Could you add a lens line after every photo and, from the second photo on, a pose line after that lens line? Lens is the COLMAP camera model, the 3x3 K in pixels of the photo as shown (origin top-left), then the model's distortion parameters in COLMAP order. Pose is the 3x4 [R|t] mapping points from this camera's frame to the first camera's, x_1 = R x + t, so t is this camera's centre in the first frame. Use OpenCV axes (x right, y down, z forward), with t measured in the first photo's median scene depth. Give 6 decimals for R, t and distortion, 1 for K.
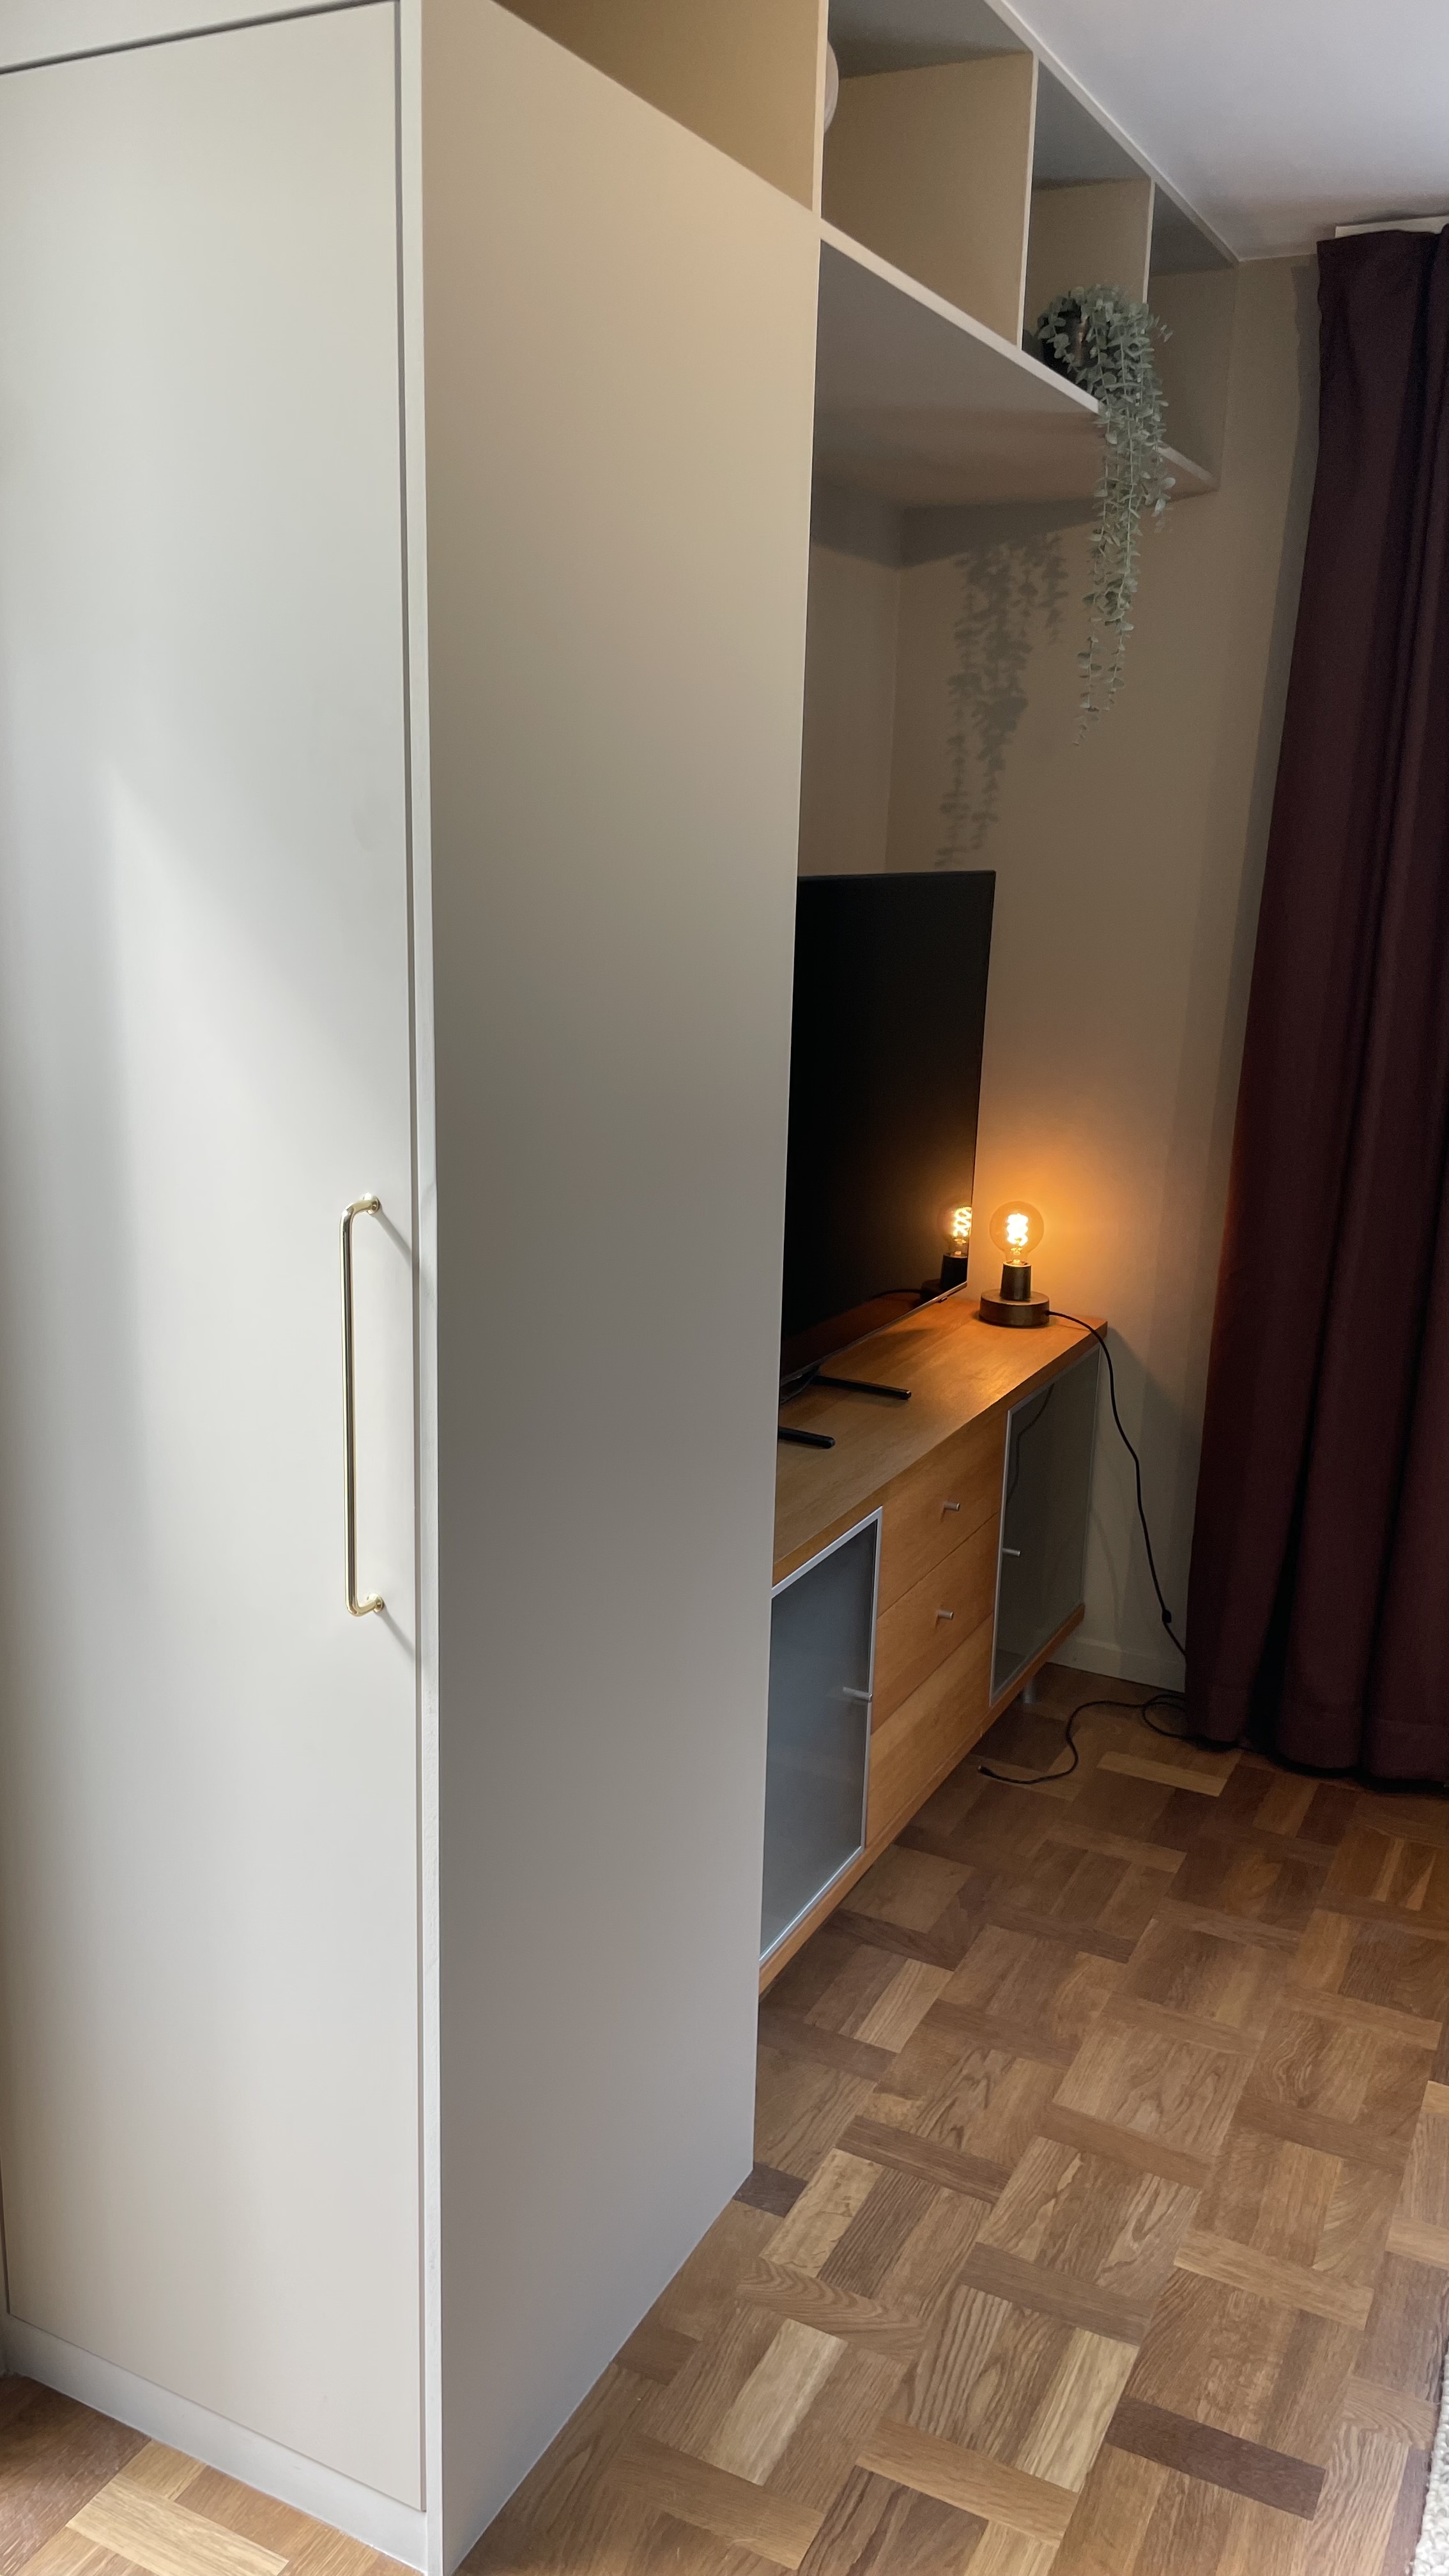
lens RADIAL K [[1980.4, 0, 719.6], [0, 1980.4, 1305.1], [0, 0, 1]] dist [0.079000, -0.106858]
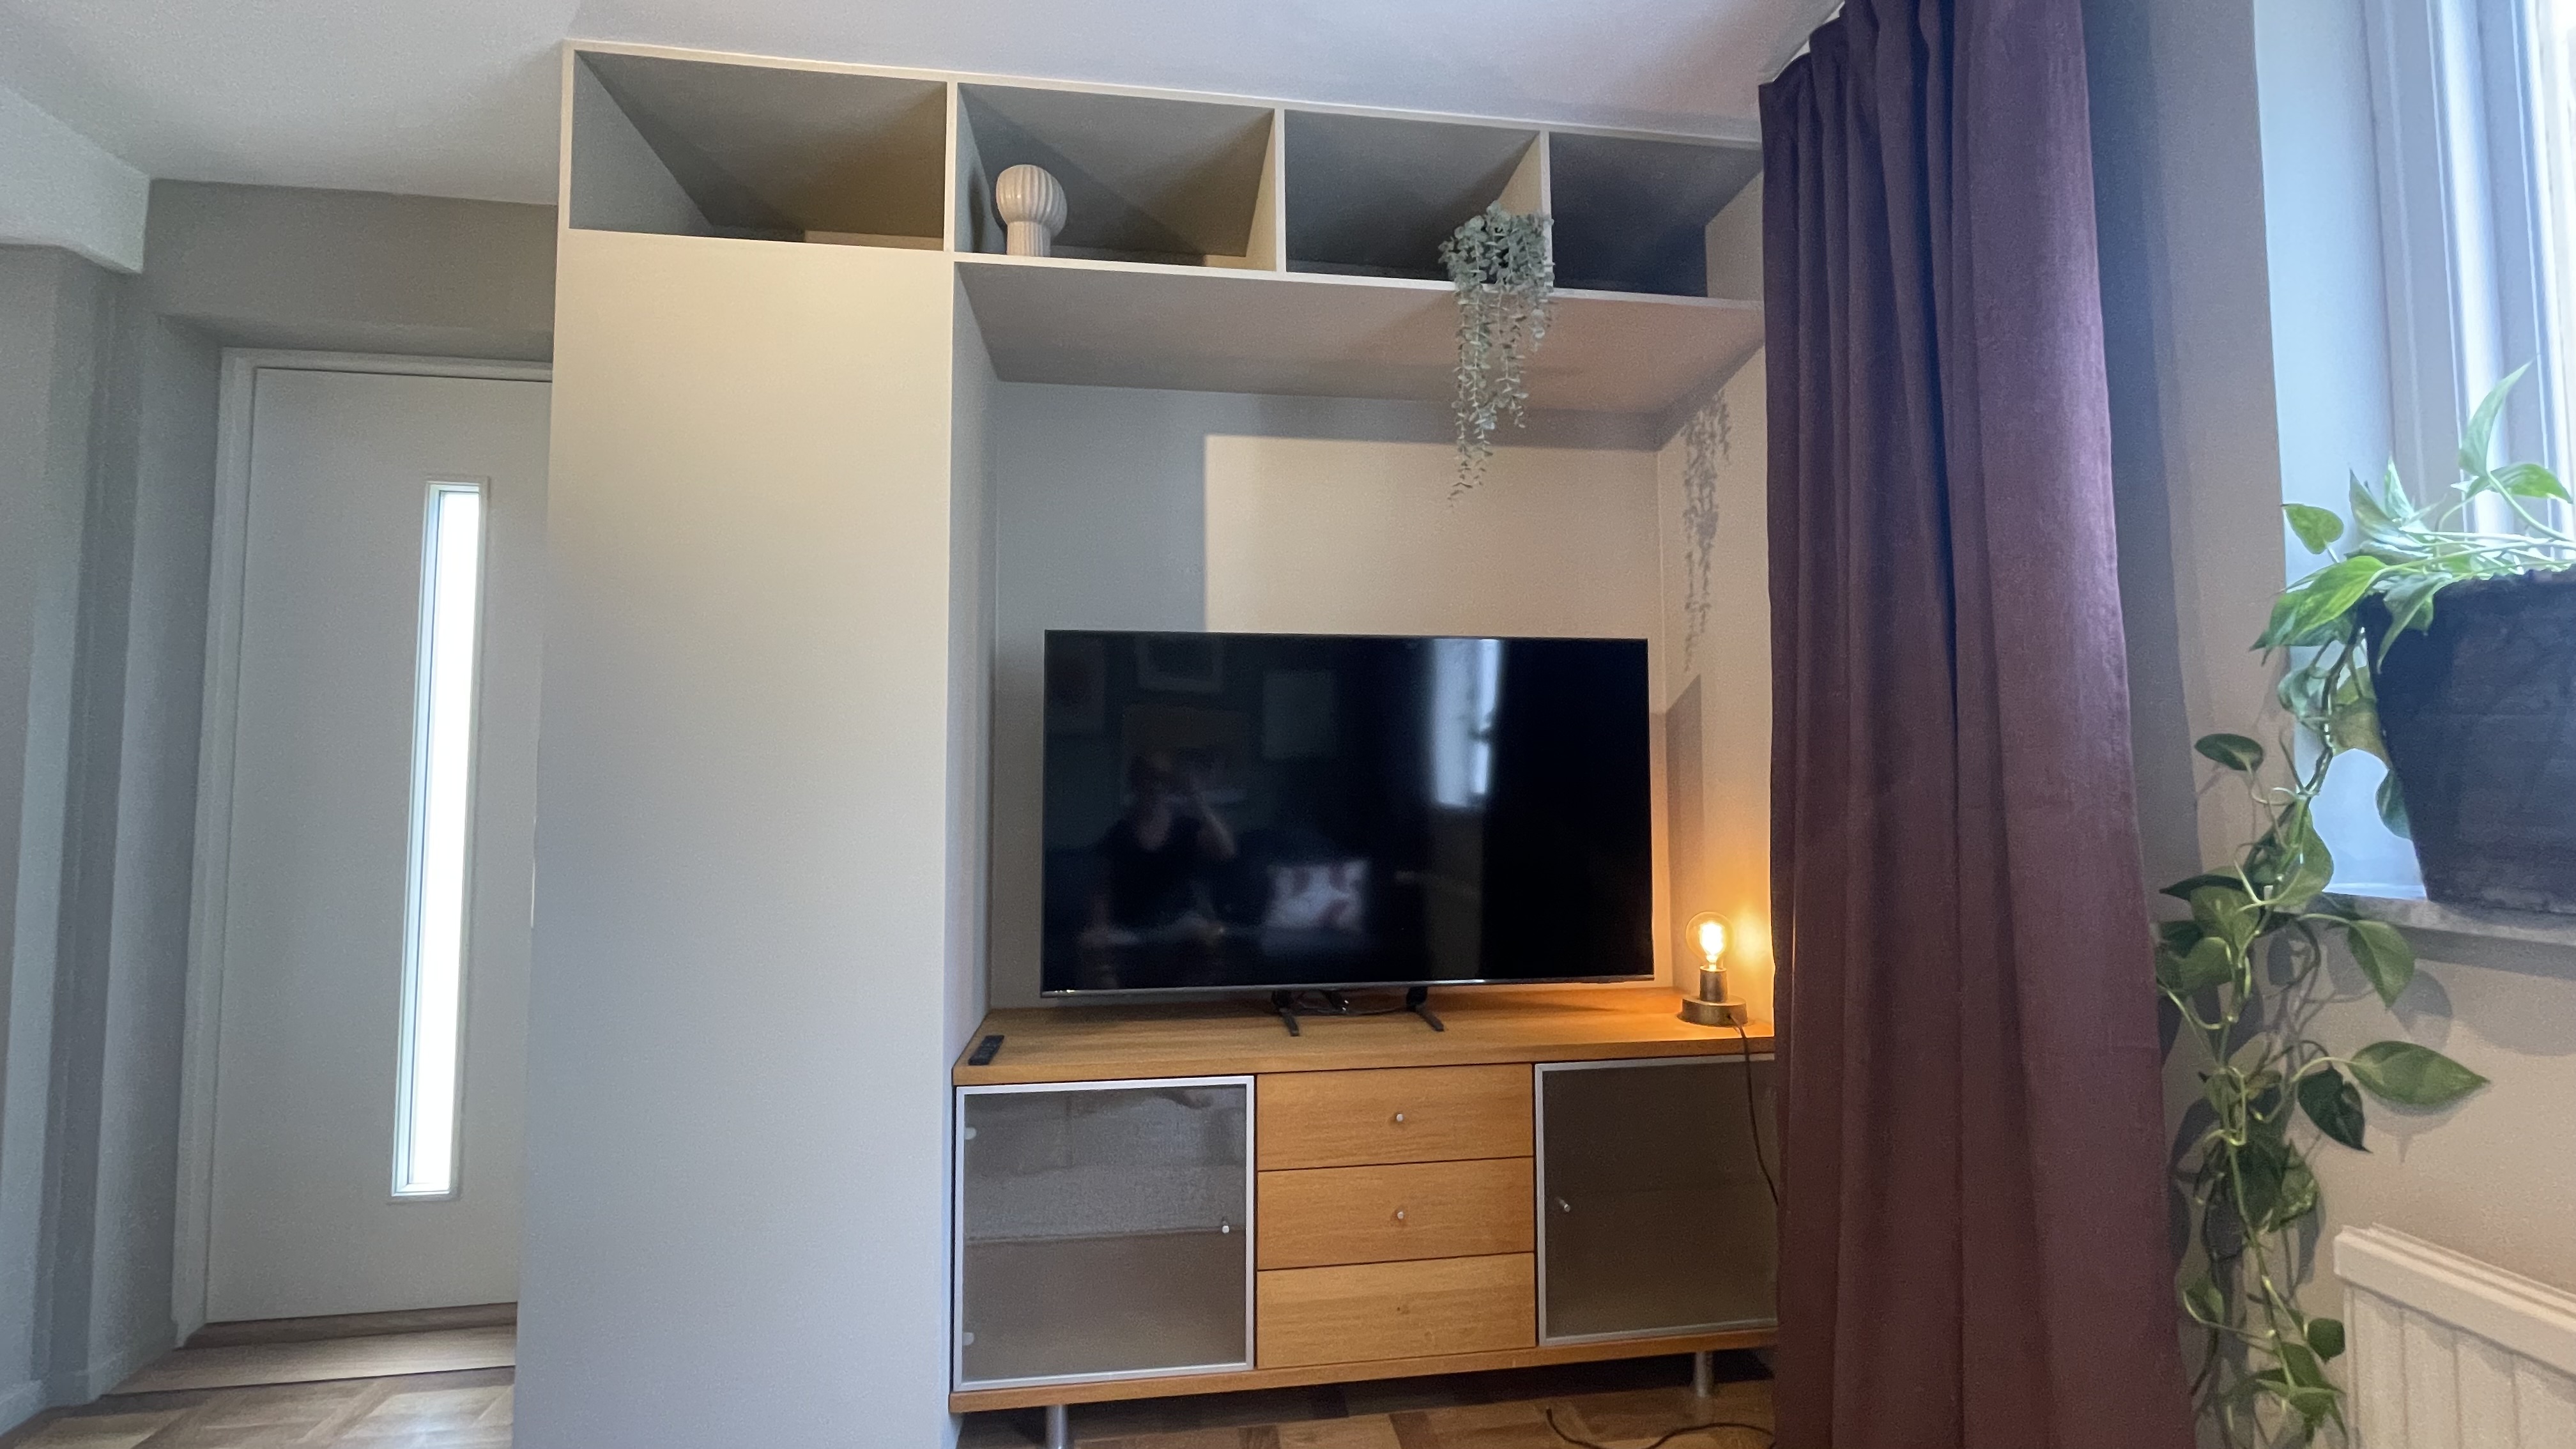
lens RADIAL K [[1040.3, 0, 1286.1], [0, 1040.3, 728.4], [0, 0, 1]] dist [-0.003851, 0.000119]
pose [[0.557512, -0.071989, -0.827042, 0.537695], [-0.181449, 0.961579, -0.206015, 0.013483], [0.810097, 0.264922, 0.523029, 0.470225]]
